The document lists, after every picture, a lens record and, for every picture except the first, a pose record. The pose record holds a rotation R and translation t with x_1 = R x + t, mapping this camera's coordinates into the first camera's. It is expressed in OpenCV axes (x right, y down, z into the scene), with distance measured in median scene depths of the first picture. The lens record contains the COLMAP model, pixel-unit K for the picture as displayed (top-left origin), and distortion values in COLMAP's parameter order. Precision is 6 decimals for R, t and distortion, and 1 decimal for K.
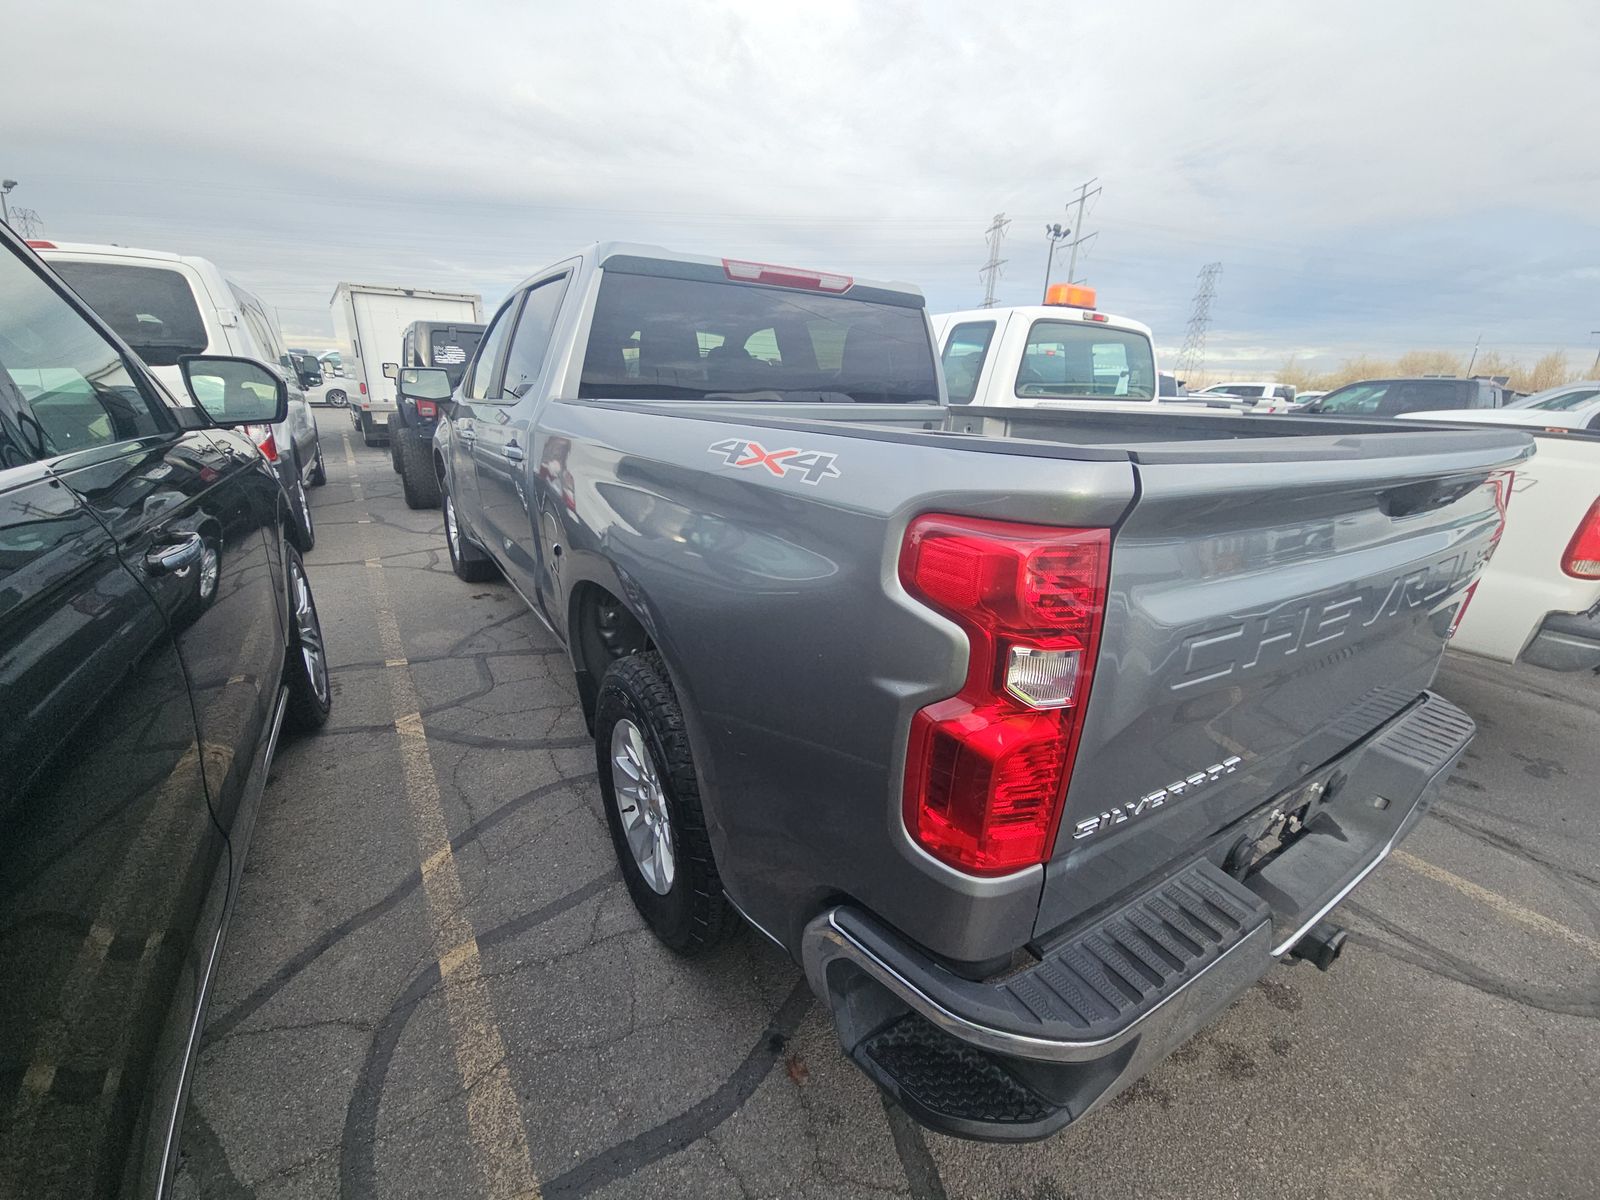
lens RADIAL K [[656.5, 0, 792.2], [0, 656.5, 600.9], [0, 0, 1]] dist [-0.011696, -0.003504]
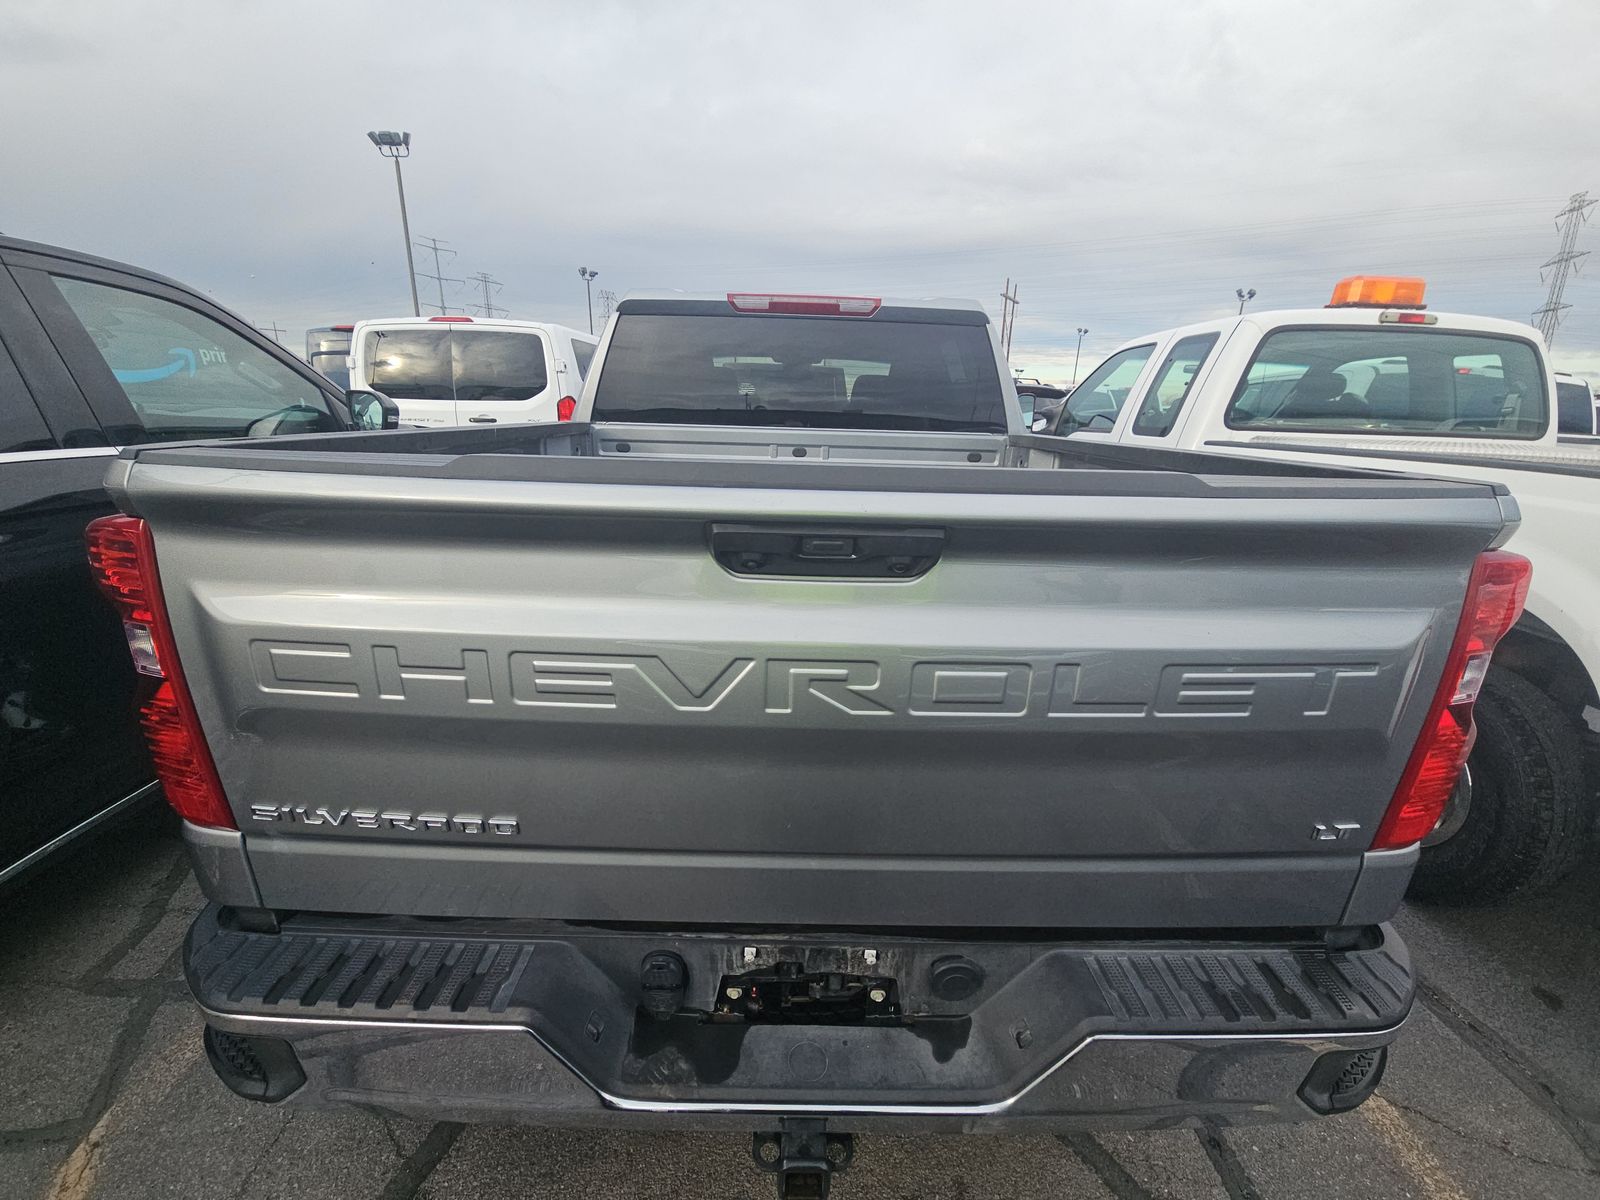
lens RADIAL K [[656.5, 0, 803.3], [0, 656.5, 610.5], [0, 0, 1]] dist [-0.011696, -0.003504]
pose [[0.845841, 0.148206, -0.512434, 0.361617], [-0.165759, 0.986098, 0.011591, -0.028546], [0.507028, 0.075136, 0.858649, 0.110894]]
